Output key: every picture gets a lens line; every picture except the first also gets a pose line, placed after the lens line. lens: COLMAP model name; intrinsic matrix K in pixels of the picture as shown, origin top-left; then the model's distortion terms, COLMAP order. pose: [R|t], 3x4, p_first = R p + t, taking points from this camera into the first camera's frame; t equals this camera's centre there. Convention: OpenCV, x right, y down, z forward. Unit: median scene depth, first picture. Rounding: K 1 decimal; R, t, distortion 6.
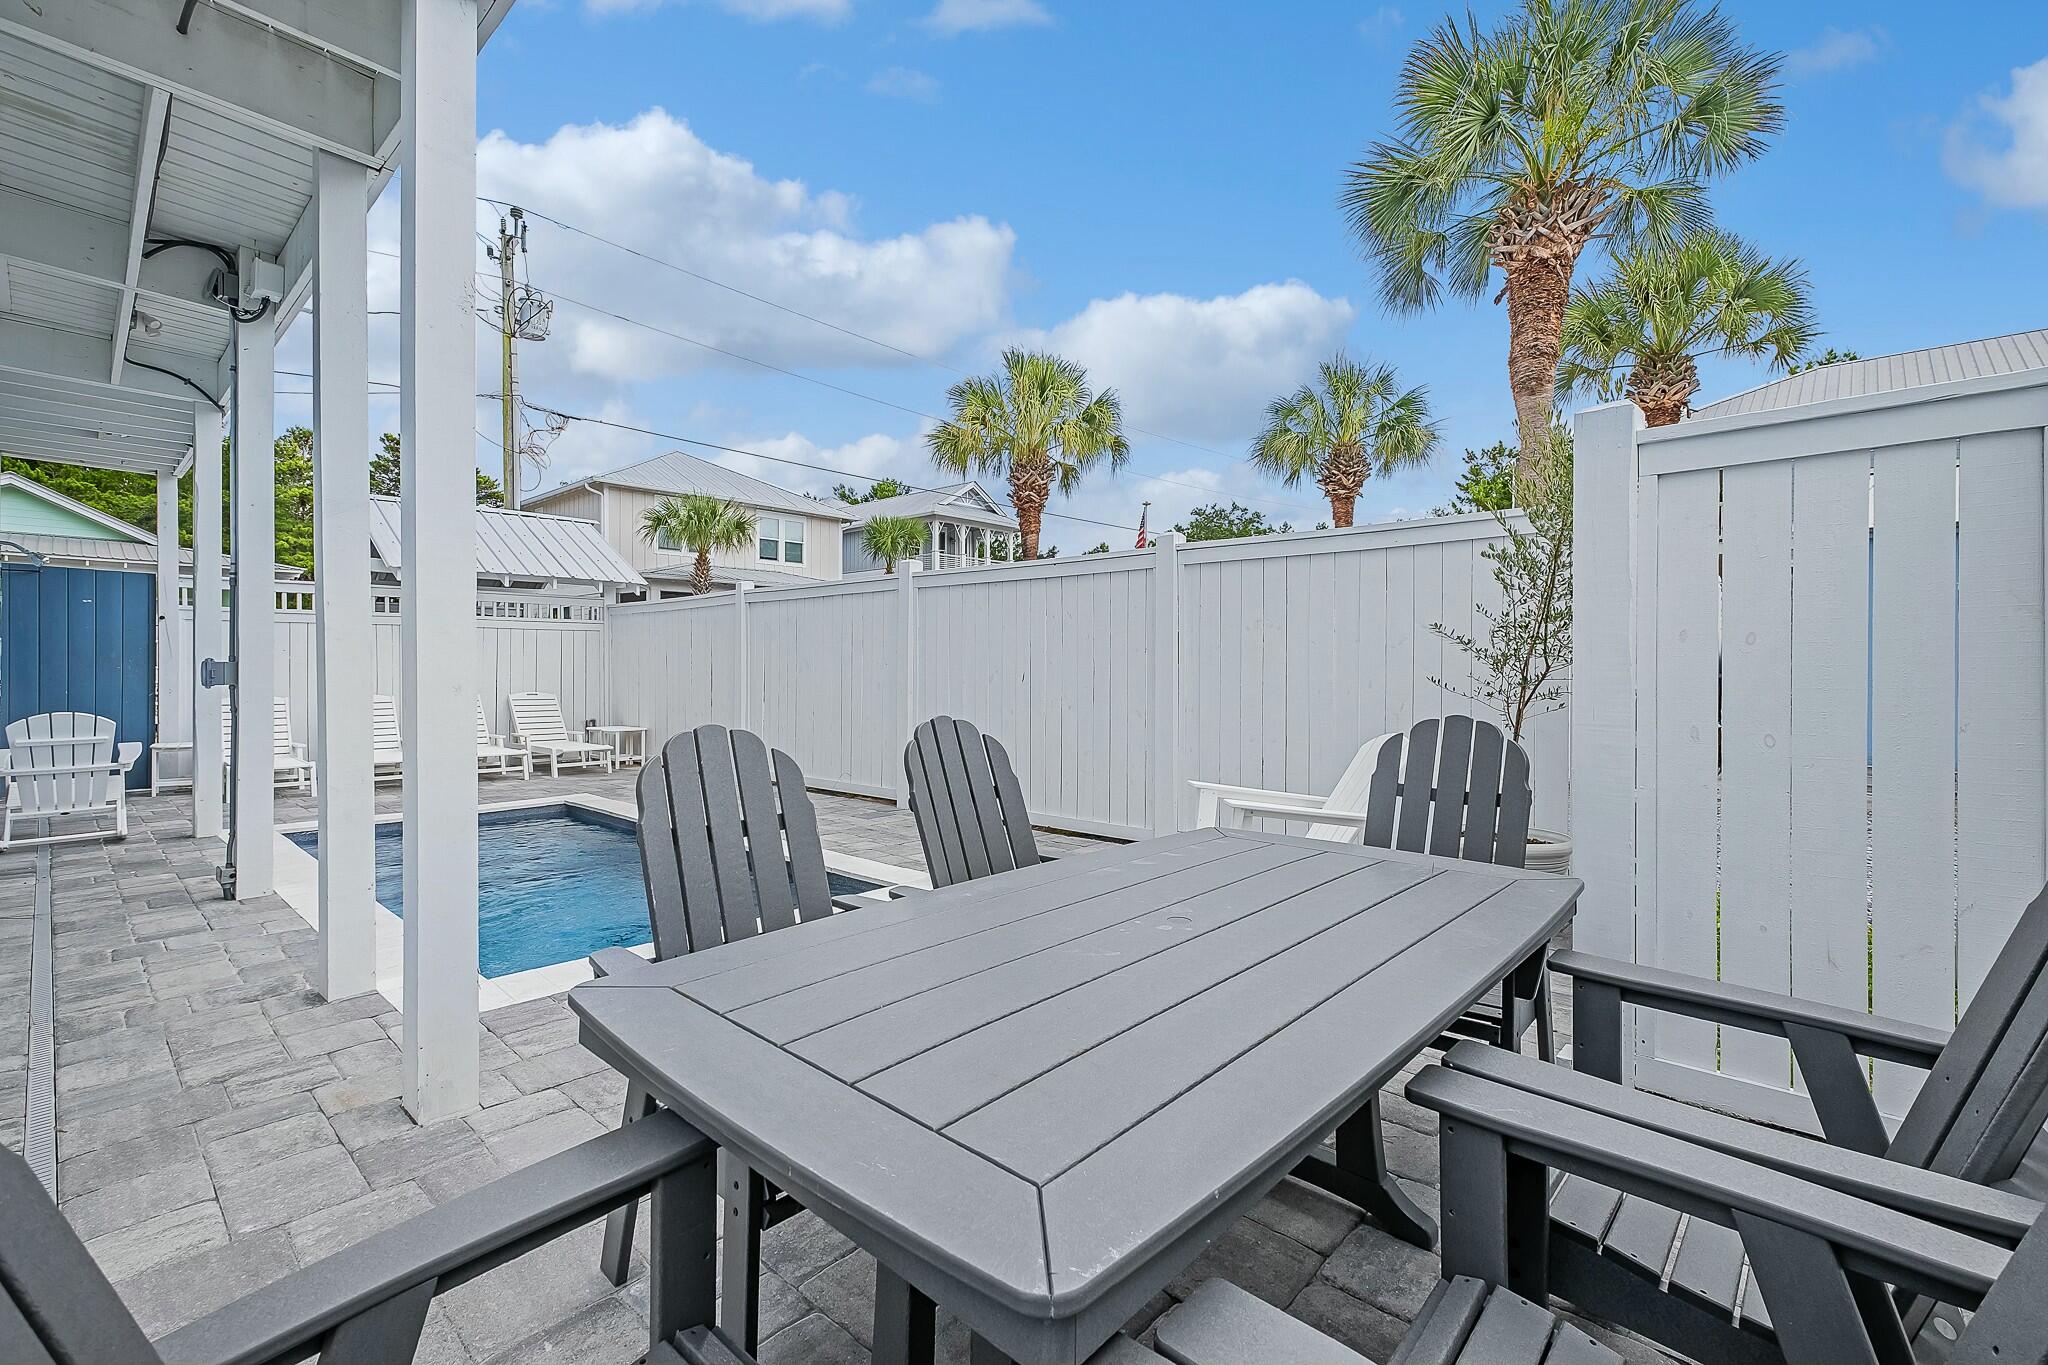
lens RADIAL K [[890.6, 0, 1014.1], [0, 890.6, 664.6], [0, 0, 1]] dist [0.003550, -0.000375]
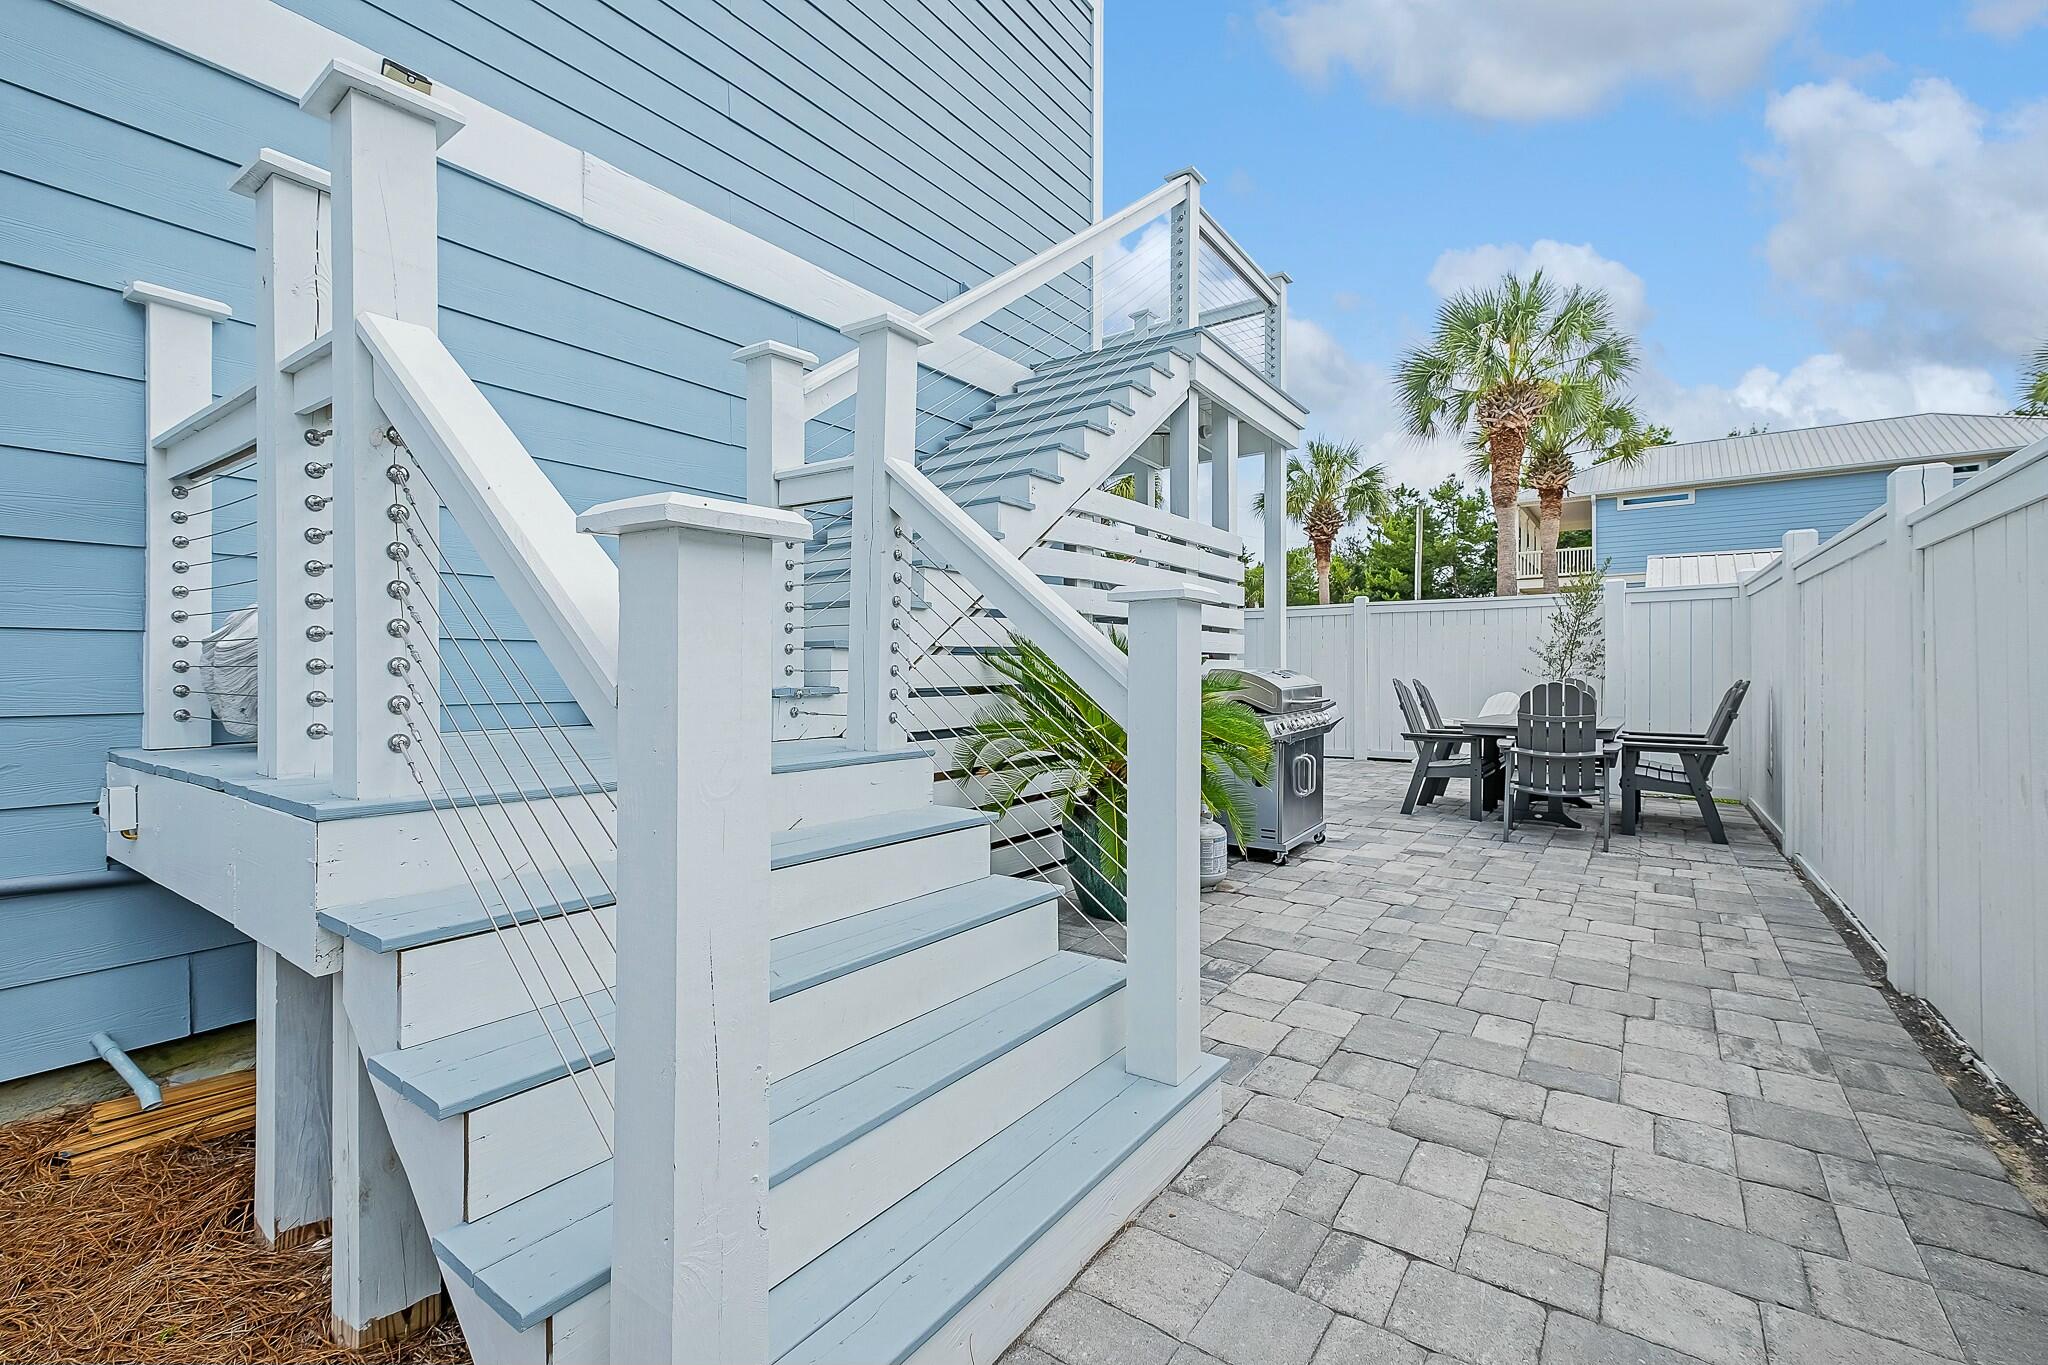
lens RADIAL K [[890.6, 0, 1014.1], [0, 890.6, 664.6], [0, 0, 1]] dist [0.003550, -0.000375]
pose [[0.992183, -0.002120, 0.124776, -0.317075], [0.003110, 0.999965, -0.007737, 0.005283], [-0.124755, 0.008064, 0.992155, -0.321038]]
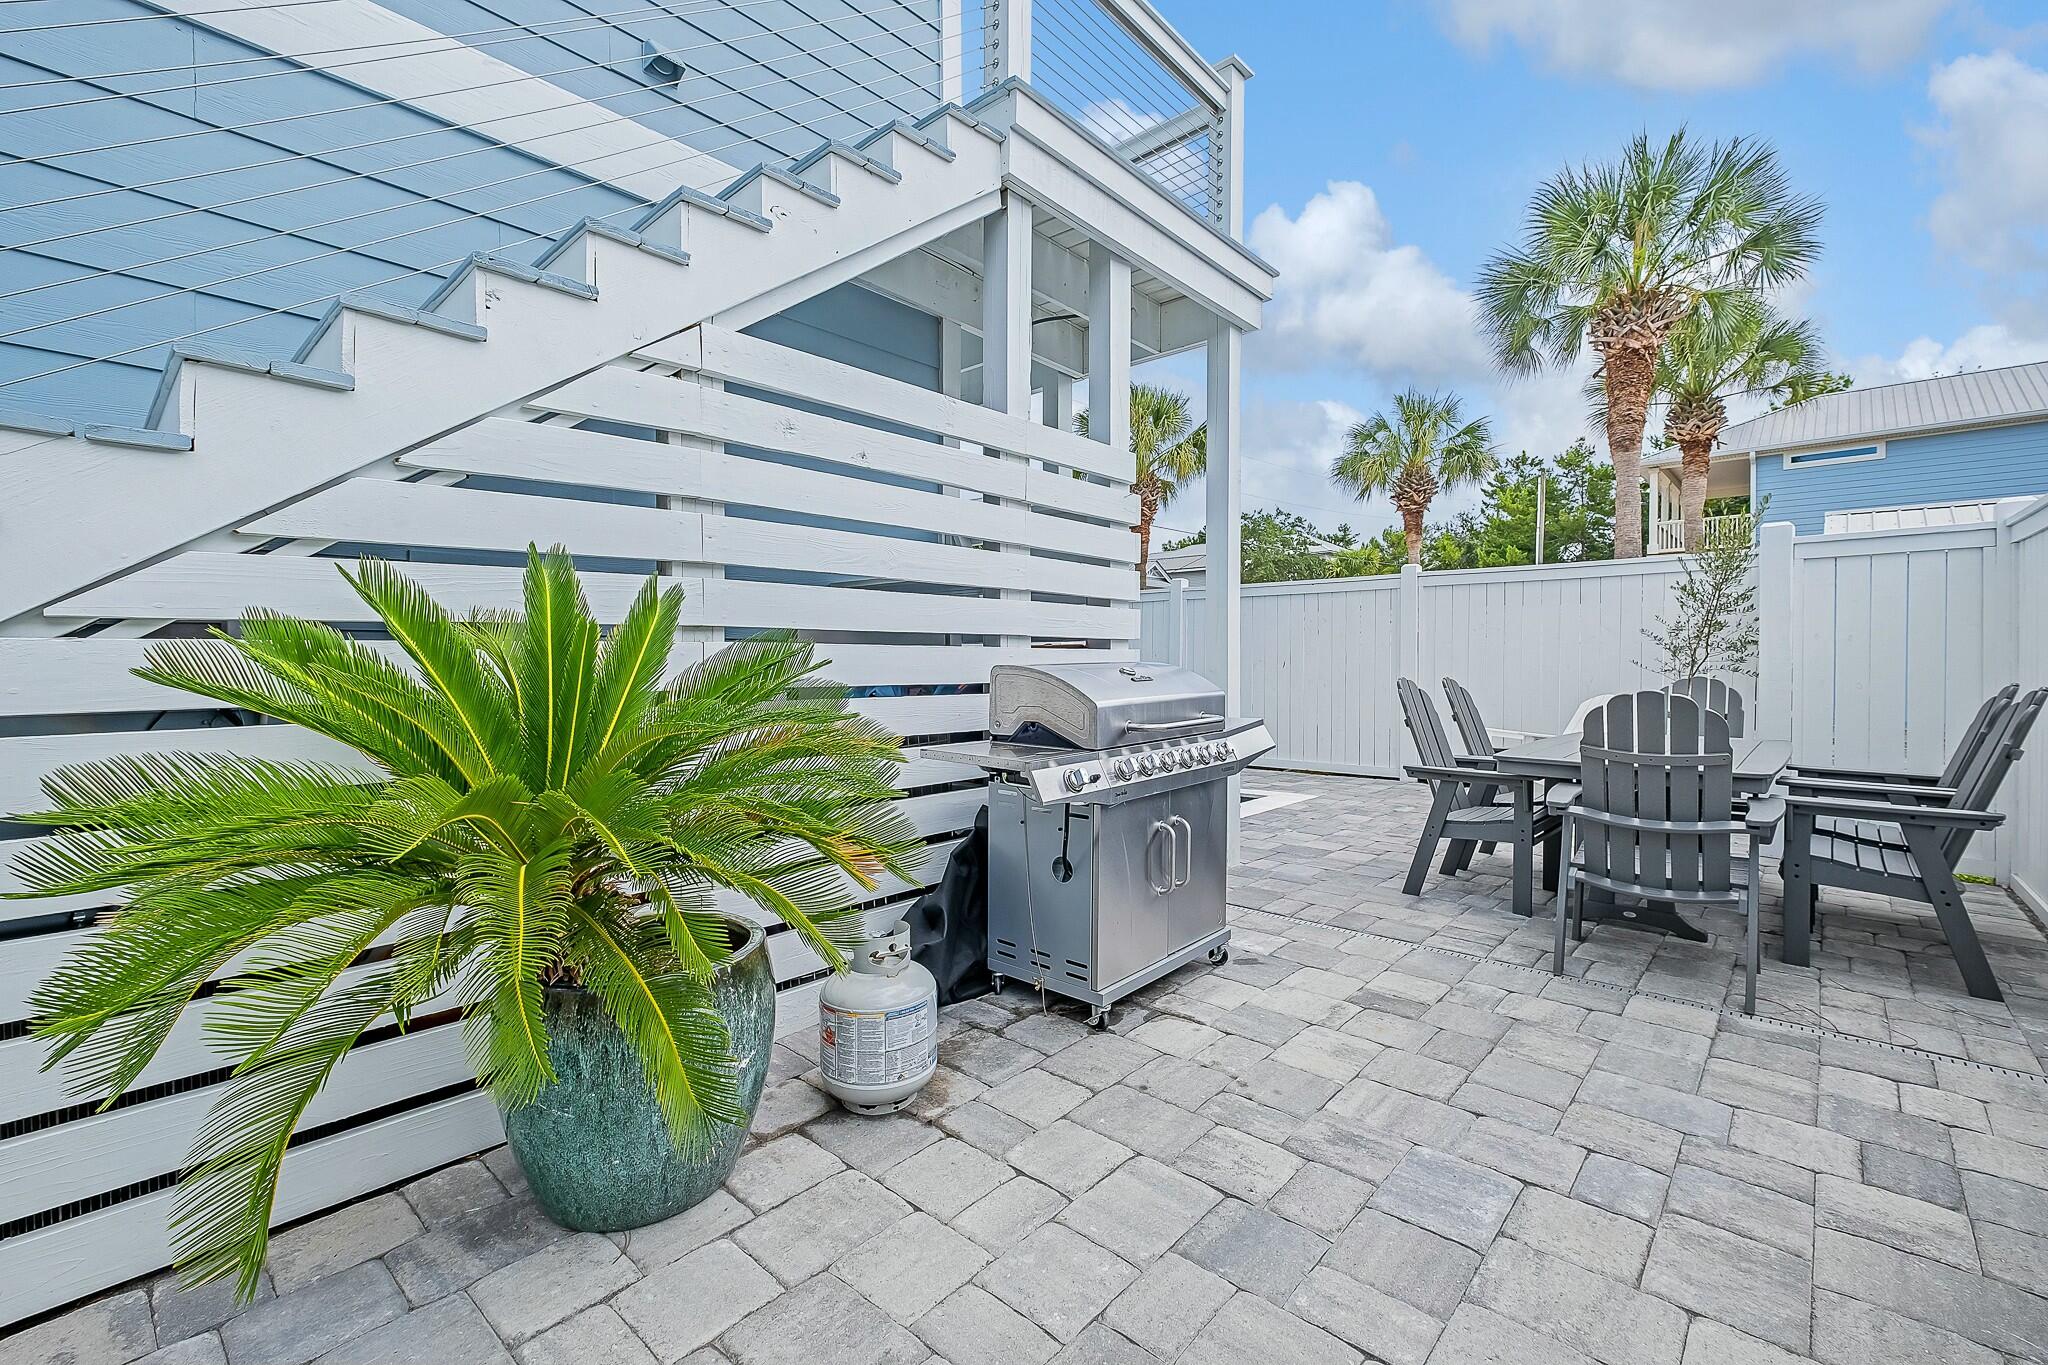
lens RADIAL K [[896.1, 0, 1033.5], [0, 896.1, 664.1], [0, 0, 1]] dist [0.005059, 0.000241]
pose [[0.999671, -0.002668, 0.025507, -0.186286], [0.002585, 0.999991, 0.003277, 0.003540], [-0.025516, -0.003210, 0.999669, -0.173530]]
